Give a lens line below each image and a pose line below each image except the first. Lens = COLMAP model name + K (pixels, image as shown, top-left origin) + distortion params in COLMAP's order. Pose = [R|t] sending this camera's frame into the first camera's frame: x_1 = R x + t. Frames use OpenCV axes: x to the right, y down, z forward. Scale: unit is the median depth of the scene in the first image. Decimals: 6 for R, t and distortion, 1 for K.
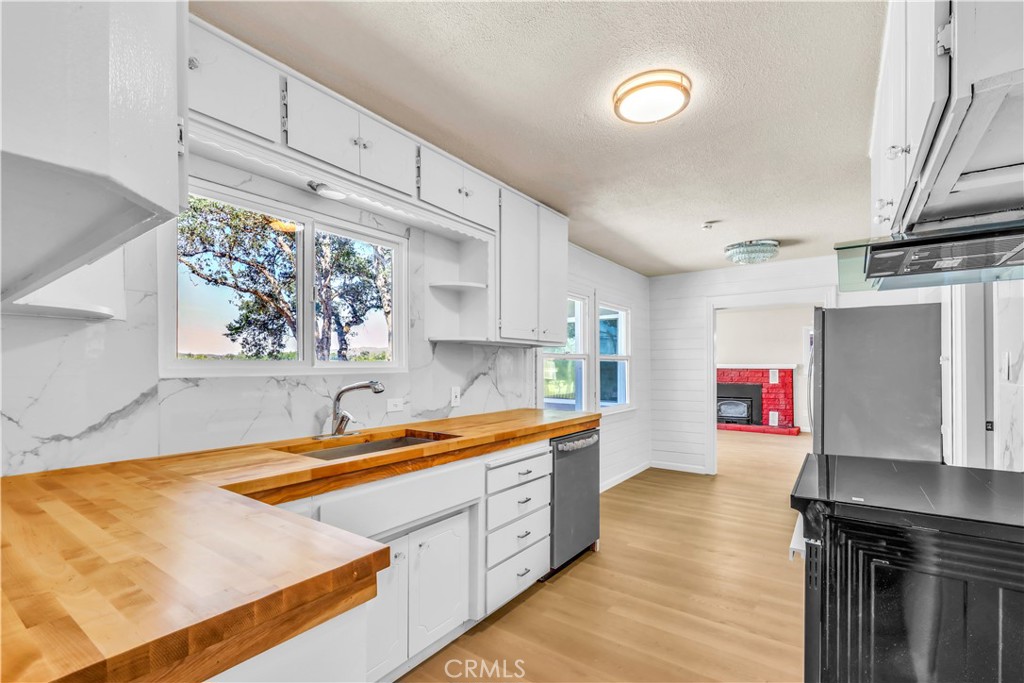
lens RADIAL K [[467.7, 0, 515.3], [0, 467.7, 370.0], [0, 0, 1]] dist [0.002361, 0.000276]
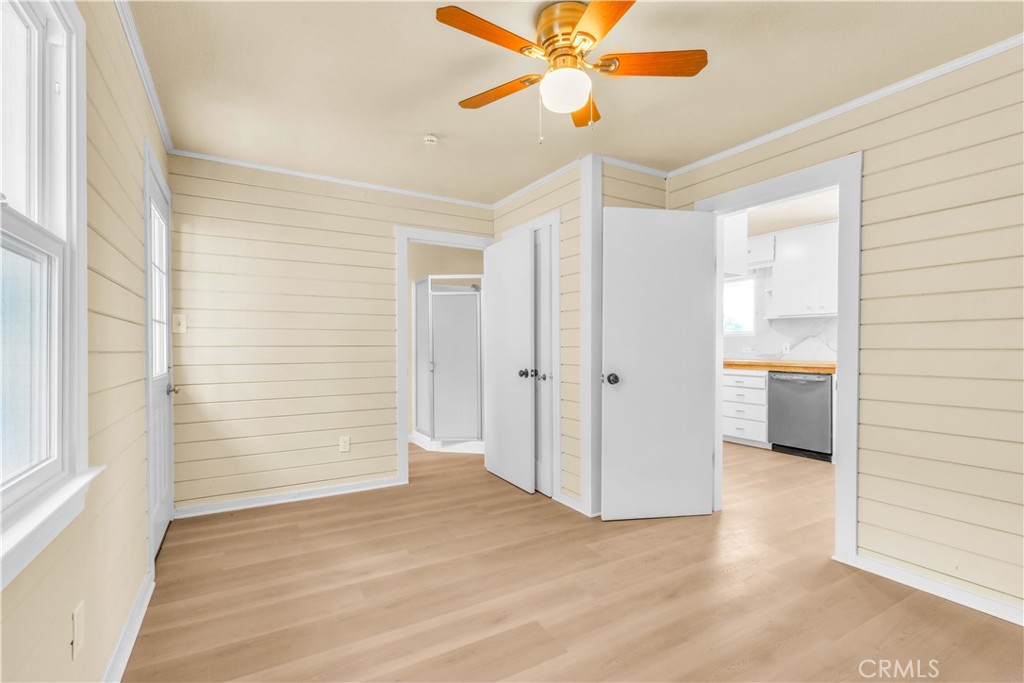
lens RADIAL K [[467.7, 0, 506.6], [0, 467.7, 348.3], [0, 0, 1]] dist [0.002361, 0.000276]
pose [[-0.413795, 0.010913, -0.910305, 2.399681], [-0.003937, 0.999897, 0.013777, 0.041117], [0.910362, 0.009284, -0.413710, 0.911852]]
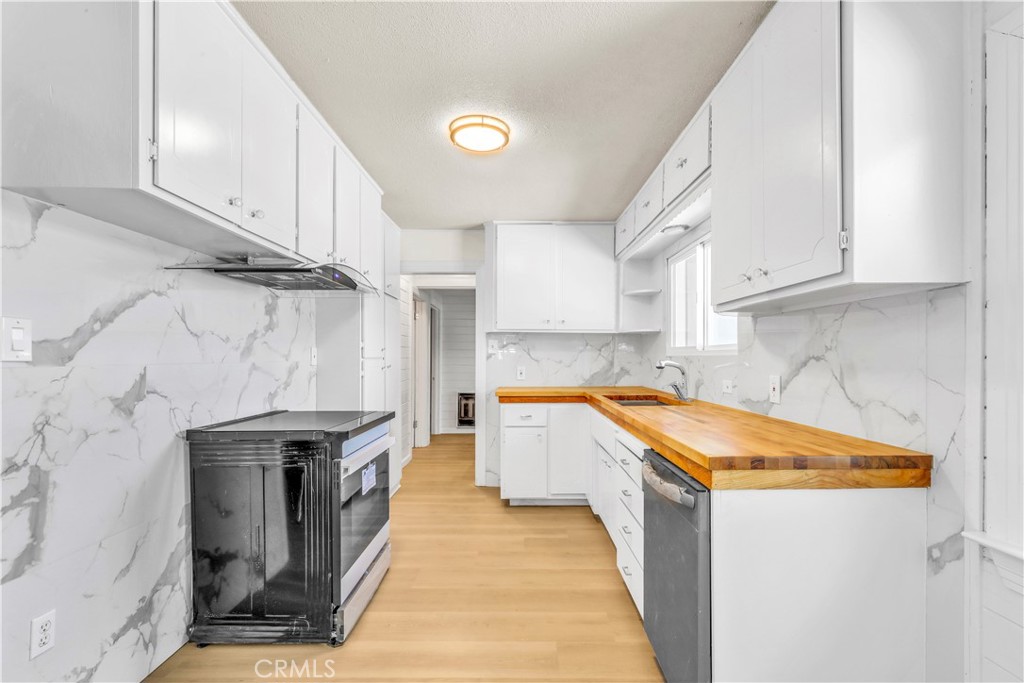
lens RADIAL K [[467.7, 0, 514.3], [0, 467.7, 357.9], [0, 0, 1]] dist [0.002361, 0.000276]
pose [[-0.819950, 0.004902, -0.572414, 0.727347], [-0.001267, 0.999945, 0.010378, 0.003012], [0.572434, 0.009235, -0.819899, 1.627574]]
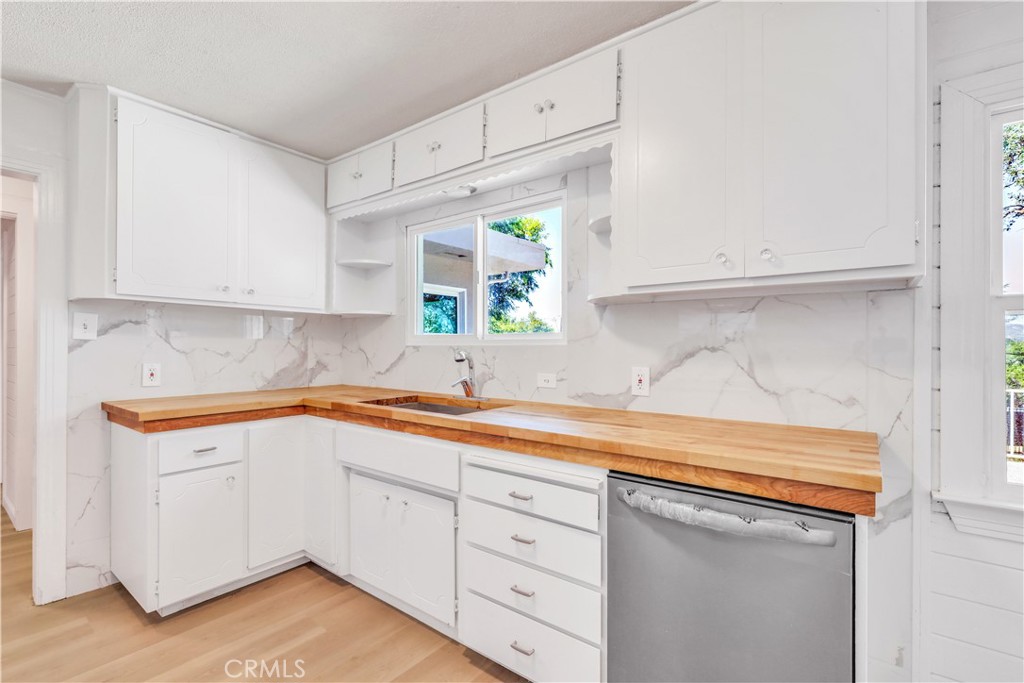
lens RADIAL K [[467.7, 0, 511.7], [0, 467.7, 348.0], [0, 0, 1]] dist [0.002361, 0.000276]
pose [[-0.046361, 0.004502, -0.998915, 0.673582], [-0.010711, 0.999930, 0.005004, 0.008492], [0.998867, 0.010931, -0.046310, 1.011432]]
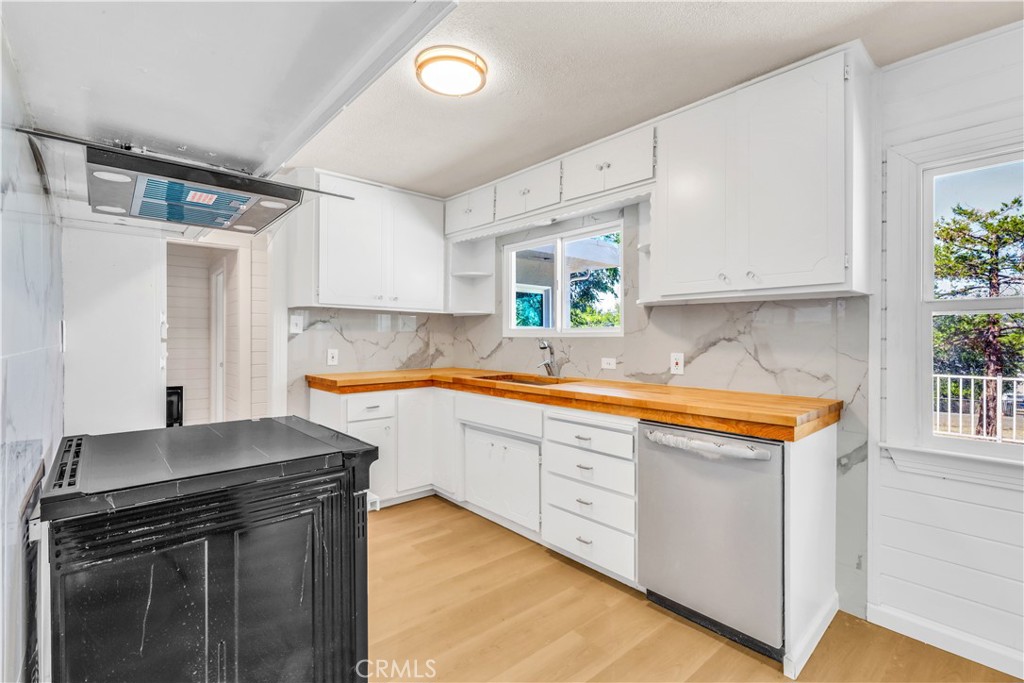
lens RADIAL K [[467.7, 0, 509.5], [0, 467.7, 339.0], [0, 0, 1]] dist [0.002361, 0.000276]
pose [[-0.234048, 0.003791, -0.972218, 1.004048], [-0.009732, 0.999933, 0.006242, 0.007502], [0.972176, 0.010923, -0.233995, 1.073080]]
